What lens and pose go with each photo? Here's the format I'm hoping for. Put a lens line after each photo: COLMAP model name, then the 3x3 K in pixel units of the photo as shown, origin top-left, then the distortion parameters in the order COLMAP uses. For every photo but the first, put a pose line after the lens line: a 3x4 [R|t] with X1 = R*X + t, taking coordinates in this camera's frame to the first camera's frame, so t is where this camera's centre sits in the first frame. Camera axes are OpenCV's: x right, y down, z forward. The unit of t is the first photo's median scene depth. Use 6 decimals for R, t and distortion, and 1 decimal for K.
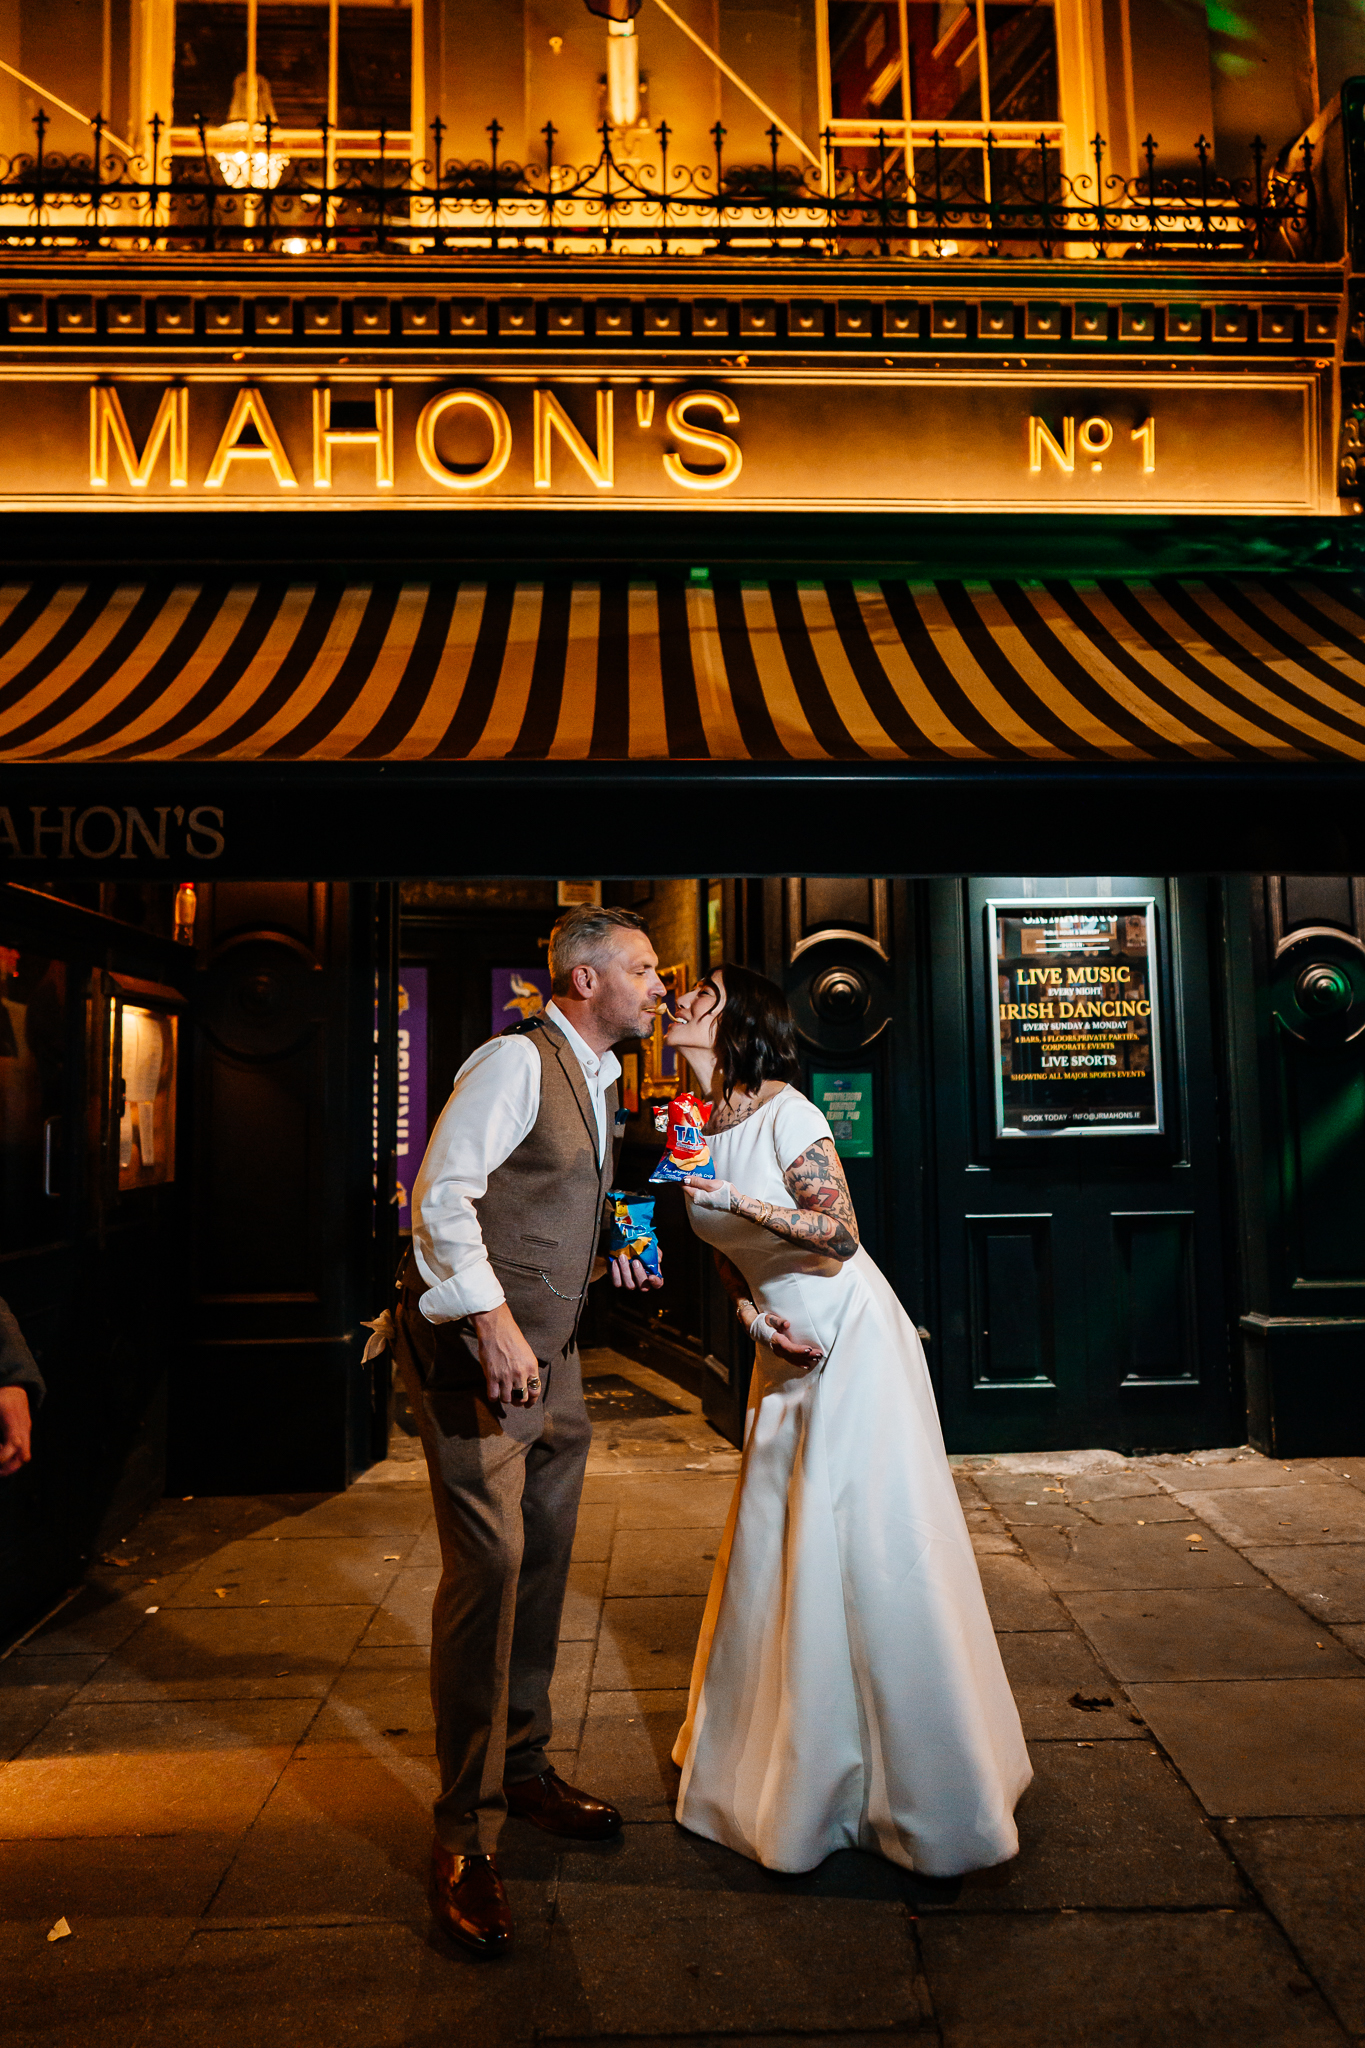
lens RADIAL K [[1349.7, 0, 682.5], [0, 1349.7, 1024.0], [0, 0, 1]] dist [-0.065409, 0.071200]
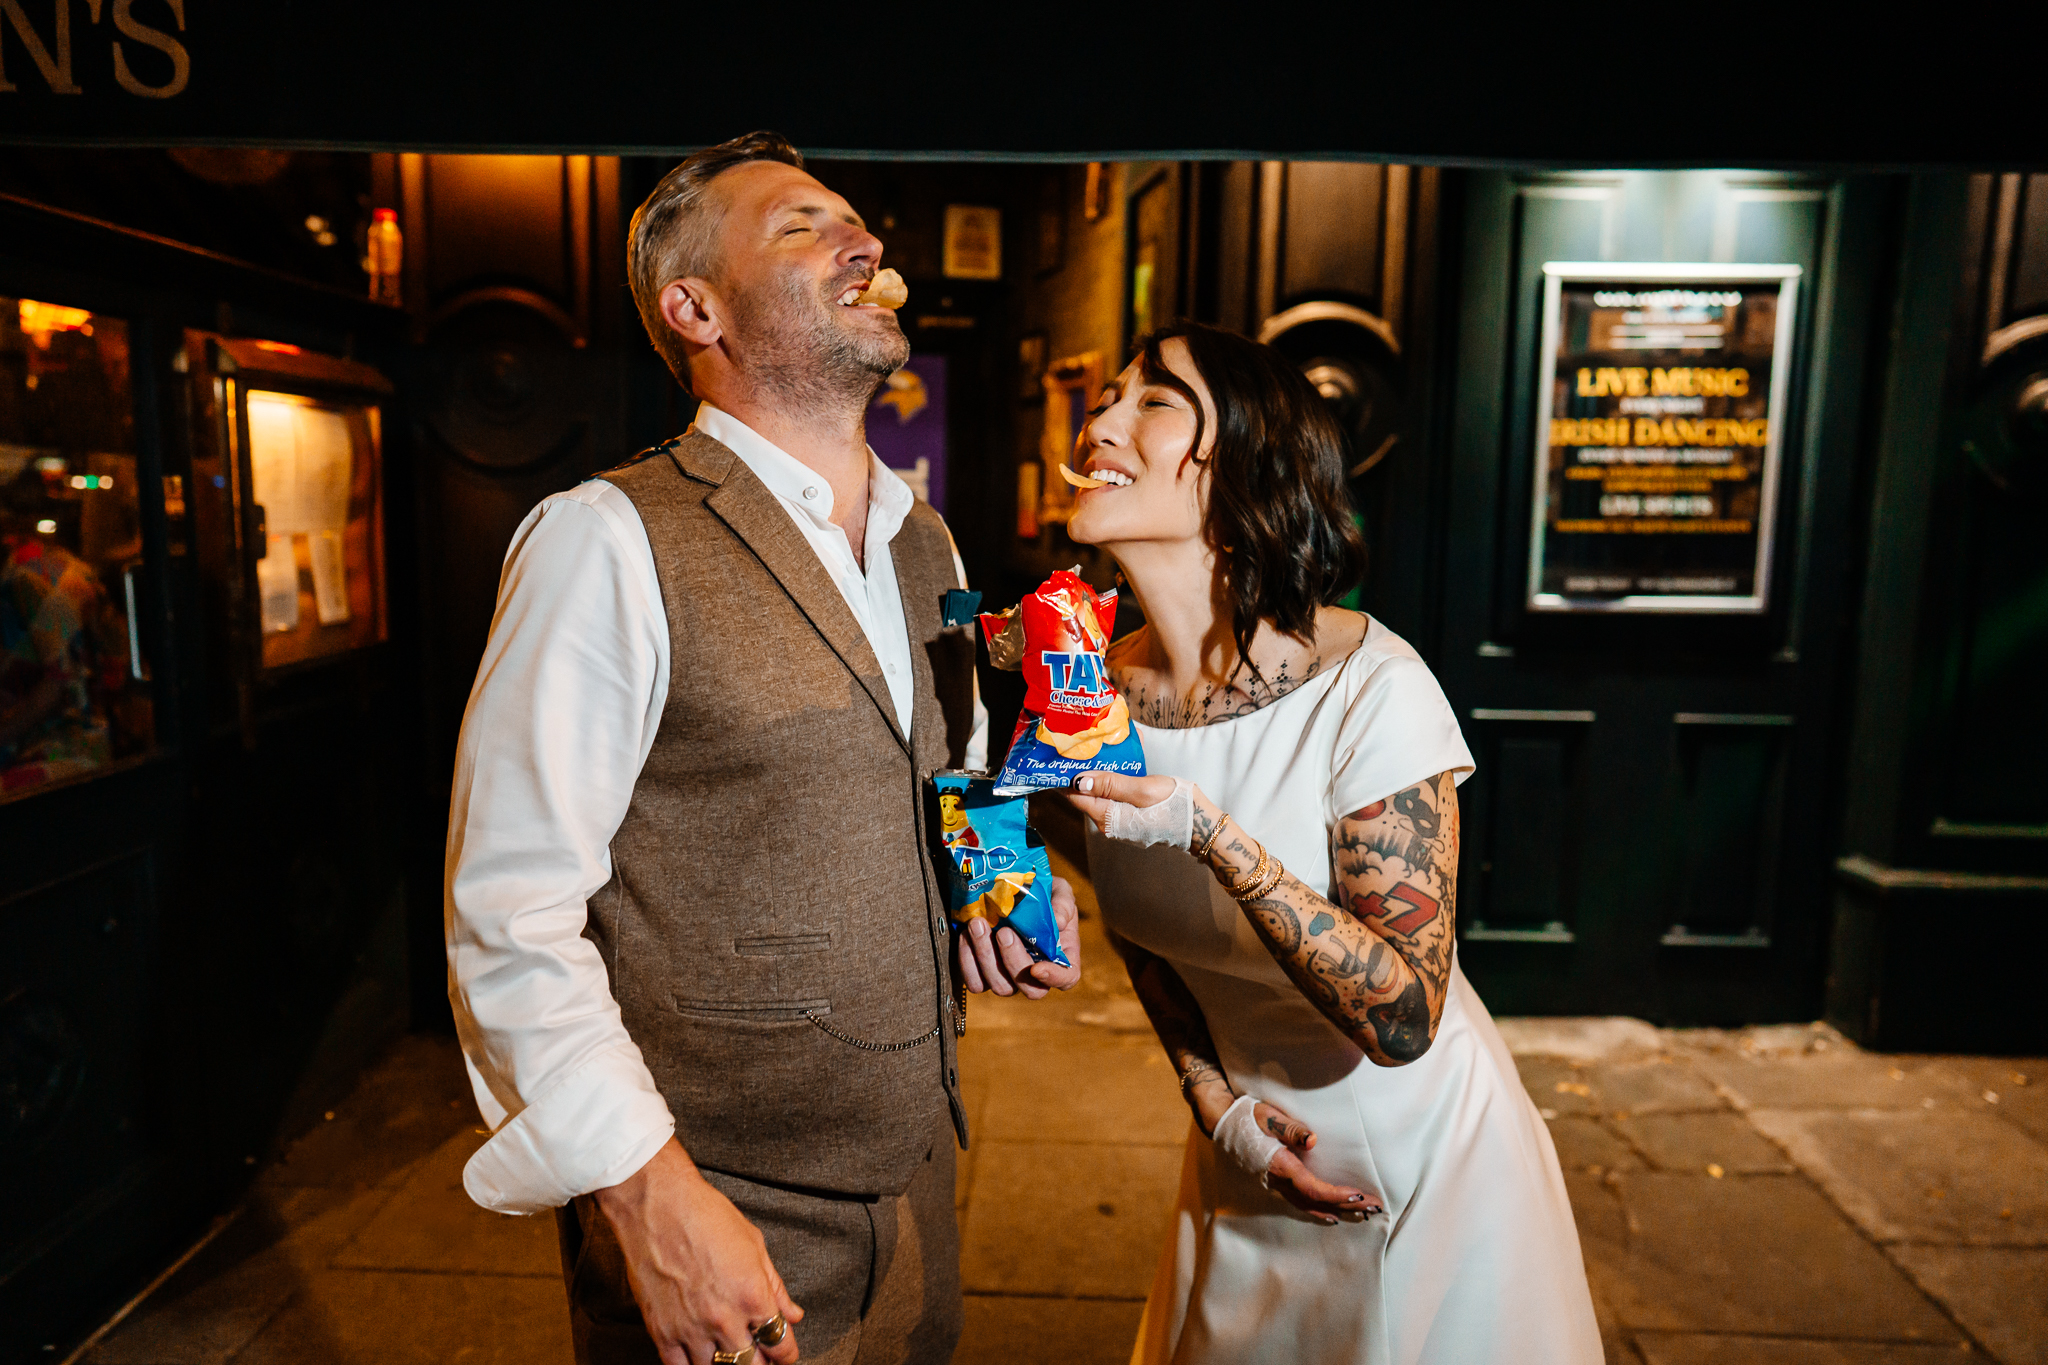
lens RADIAL K [[1349.7, 0, 997.7], [0, 1349.7, 674.2], [0, 0, 1]] dist [-0.065409, 0.071200]
pose [[0.997283, 0.038129, -0.063023, -0.002731], [-0.025769, 0.982132, 0.186423, -0.007329], [0.069005, -0.184292, 0.980446, 0.273952]]
